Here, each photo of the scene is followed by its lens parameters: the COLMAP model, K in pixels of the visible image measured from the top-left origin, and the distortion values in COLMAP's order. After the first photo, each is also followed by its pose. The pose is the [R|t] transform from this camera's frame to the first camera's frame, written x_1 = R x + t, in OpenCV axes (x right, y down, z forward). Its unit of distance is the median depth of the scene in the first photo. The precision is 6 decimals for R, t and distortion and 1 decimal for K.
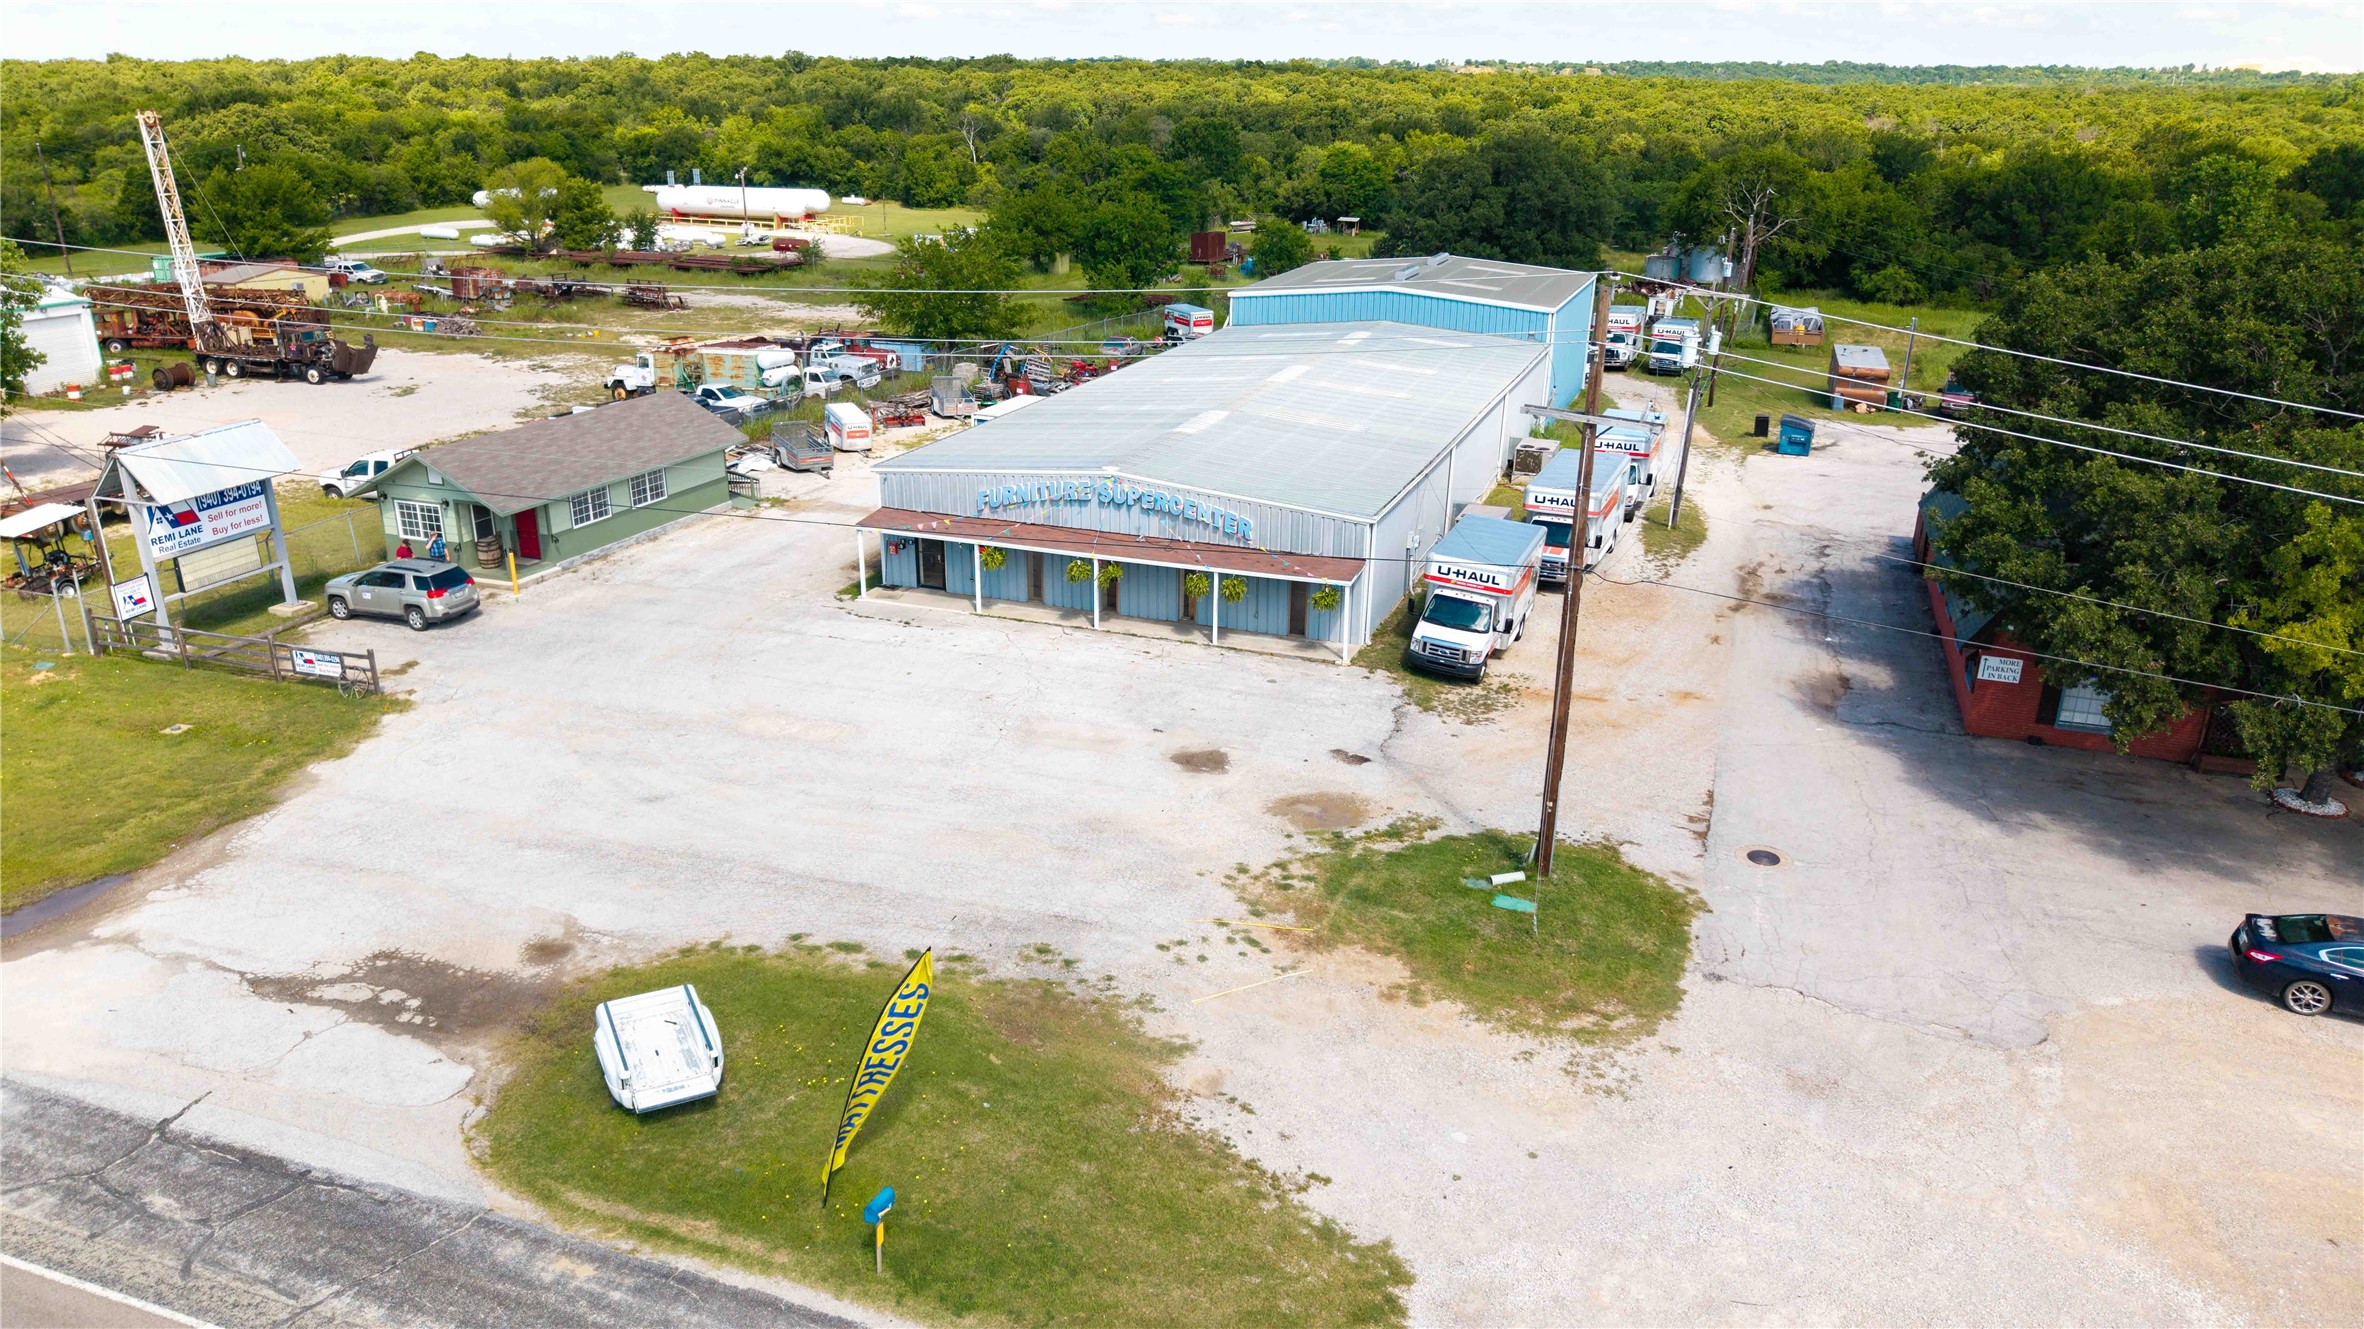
lens RADIAL K [[1586.3, 0, 1172.0], [0, 1586.3, 675.4], [0, 0, 1]] dist [0.006500, -0.003698]
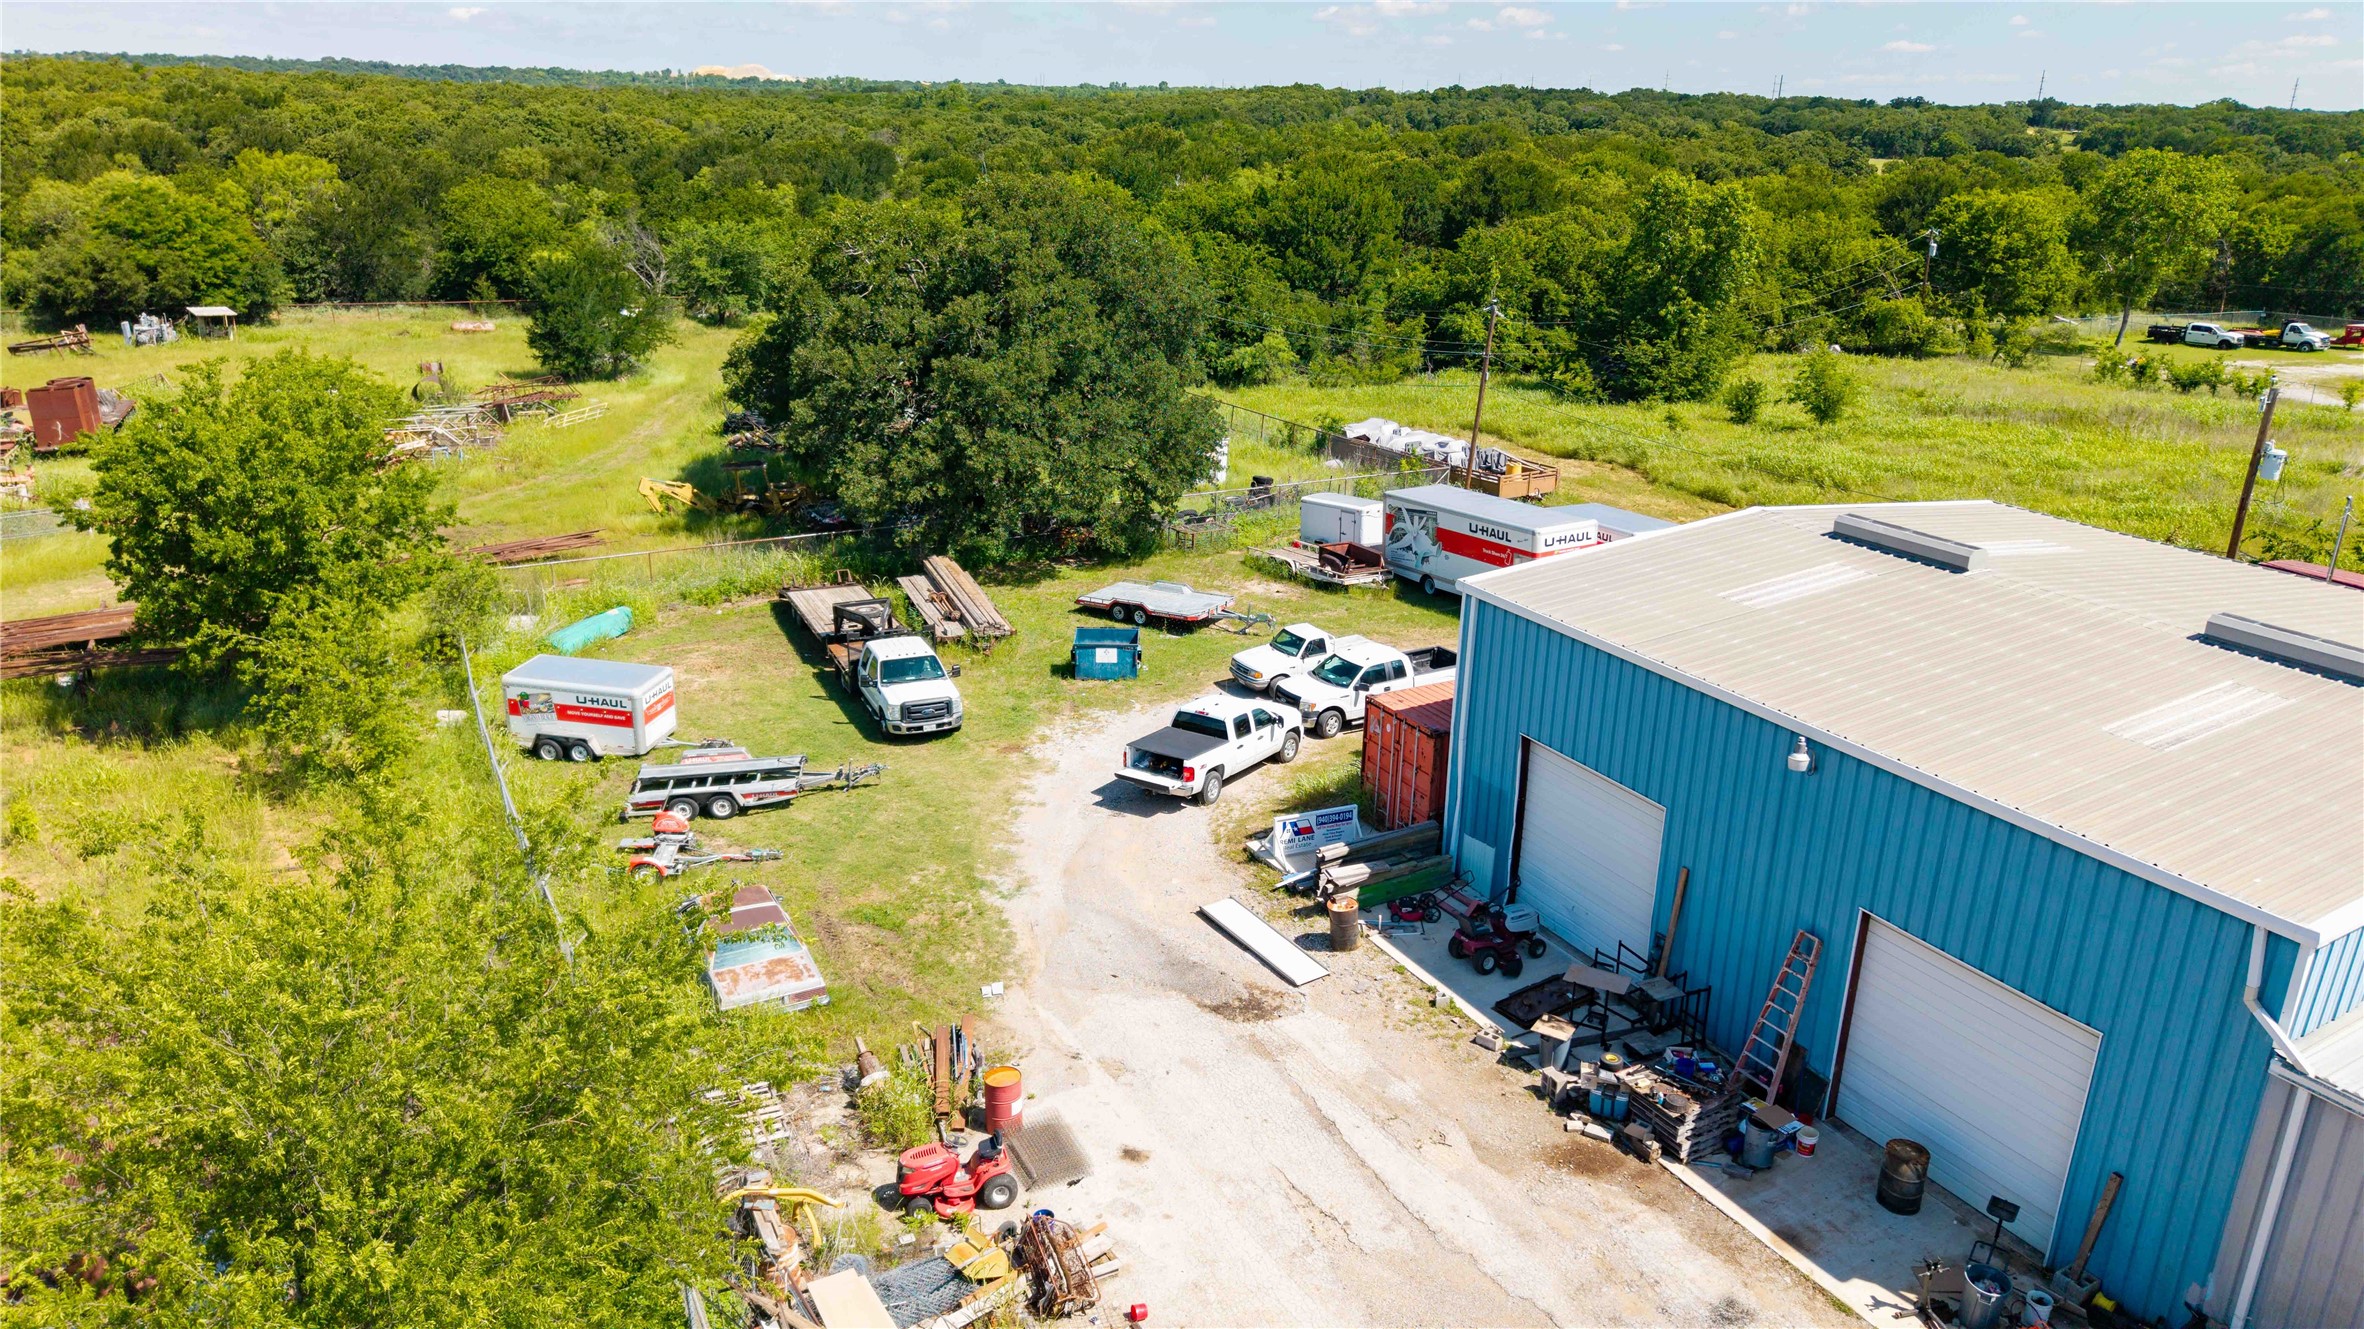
lens RADIAL K [[1576.5, 0, 1173.0], [0, 1576.5, 664.9], [0, 0, 1]] dist [0.054862, -0.080643]
pose [[0.660201, -0.247845, 0.709019, -0.227813], [0.252180, 0.962334, 0.101578, -0.345307], [-0.707489, 0.111739, 0.697835, 0.953959]]
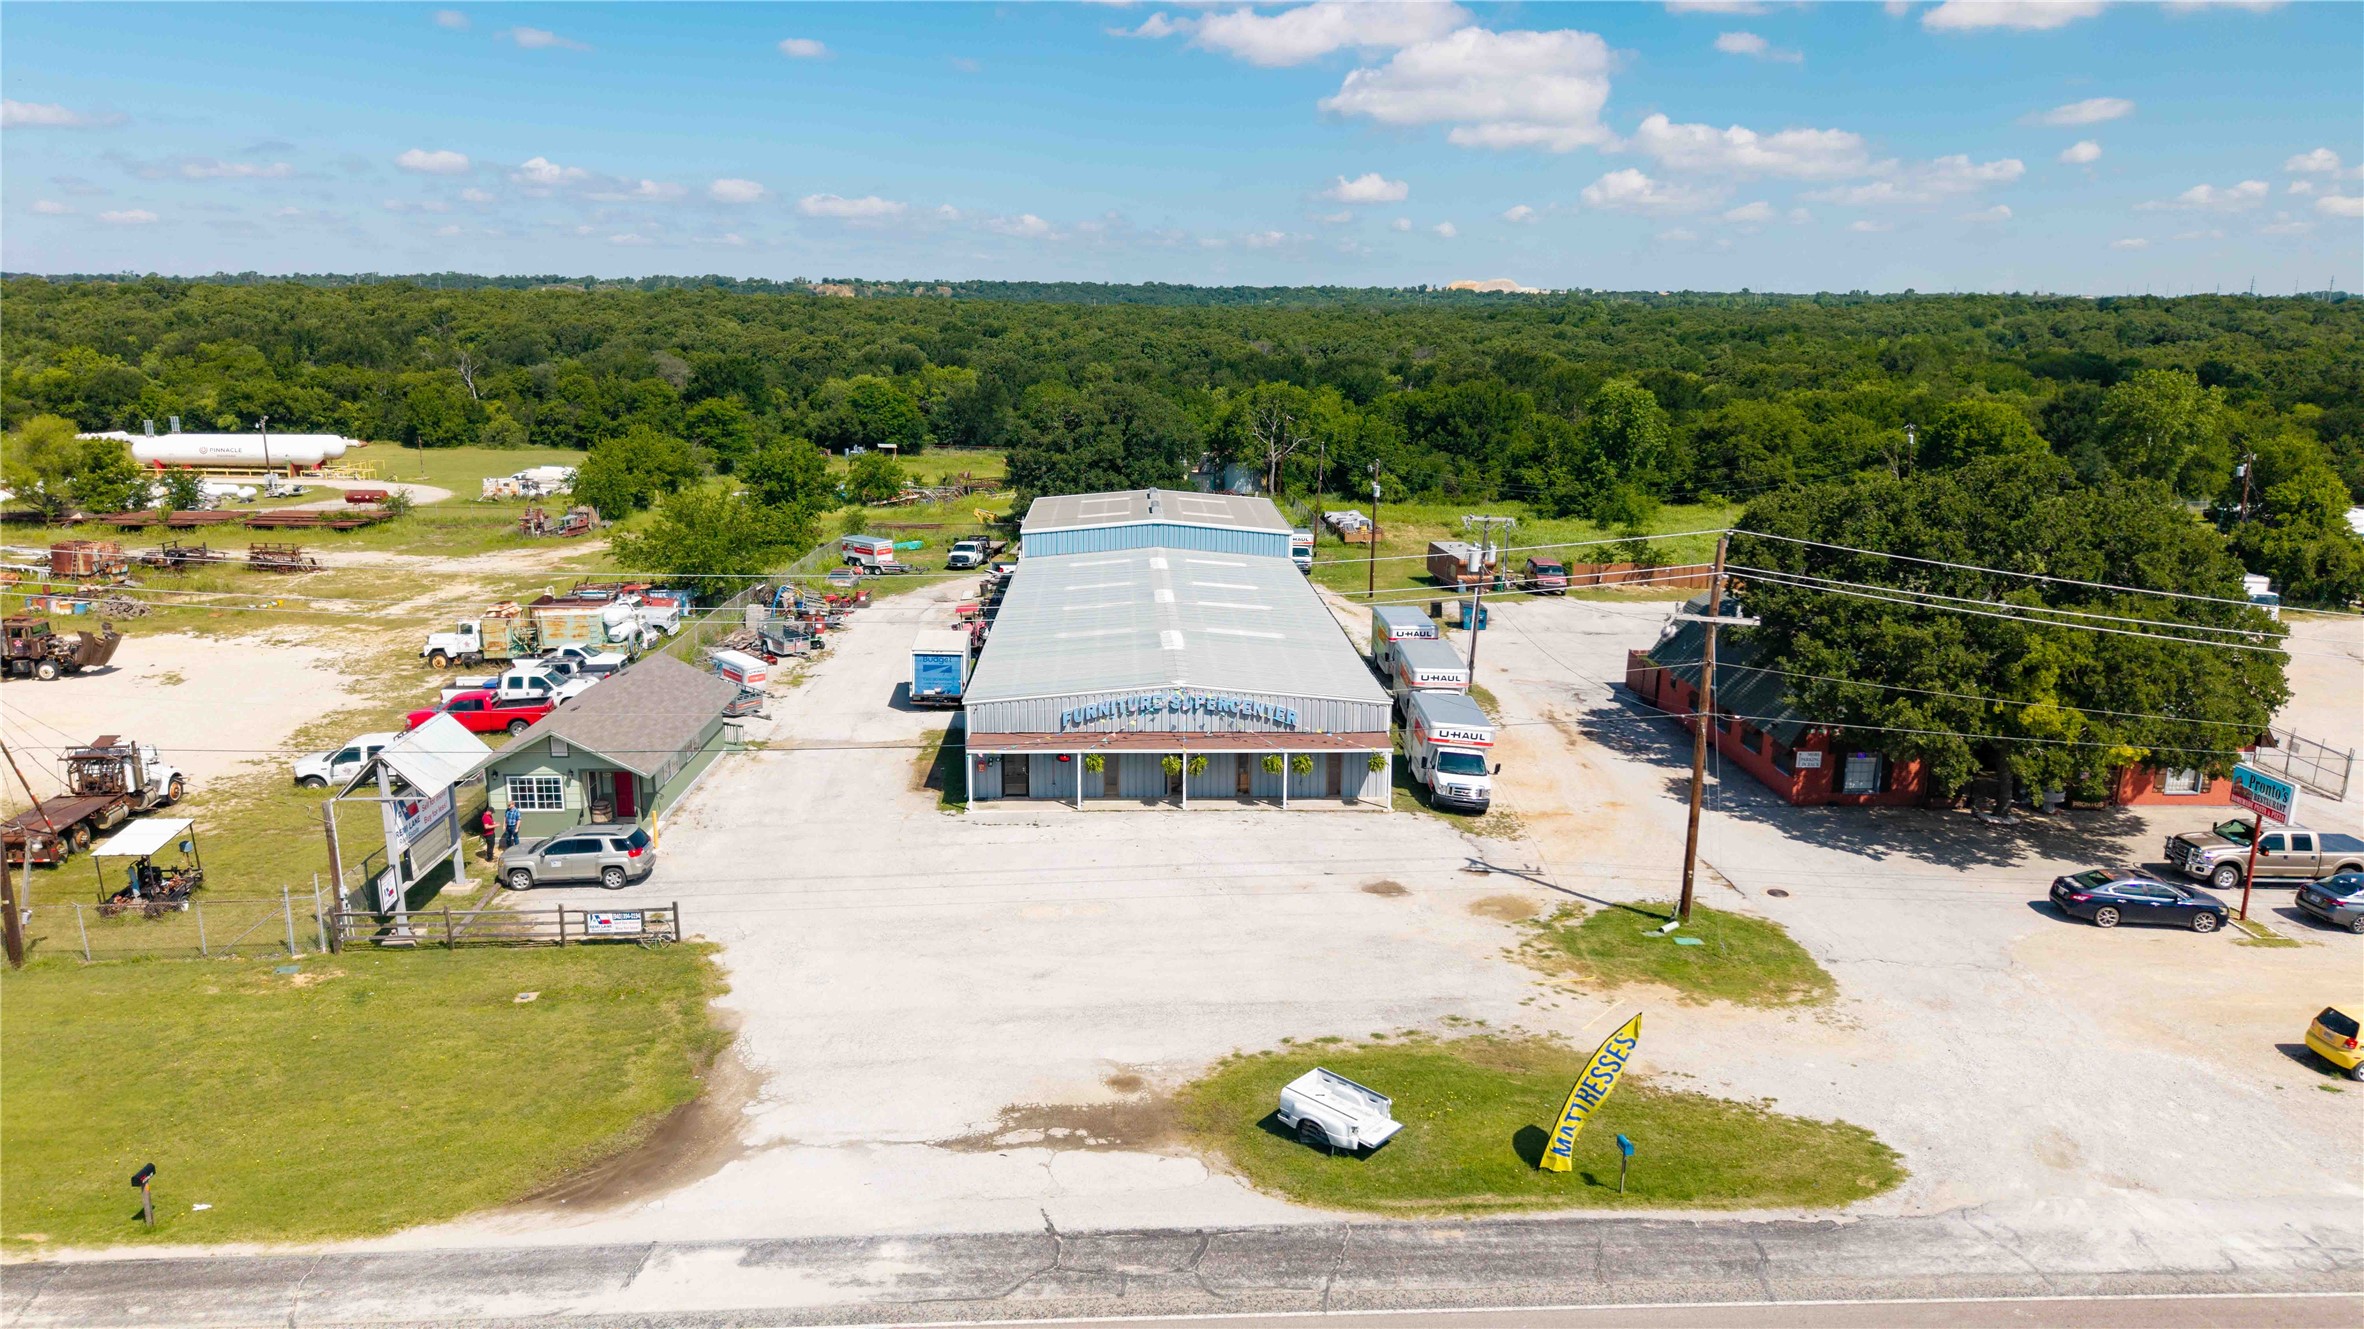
lens RADIAL K [[1576.5, 0, 1173.0], [0, 1576.5, 664.9], [0, 0, 1]] dist [0.054862, -0.080643]
pose [[0.924023, -0.087556, 0.372177, -0.301454], [0.134817, 0.985516, -0.102871, -0.009395], [-0.357779, 0.145231, 0.922443, -0.096907]]
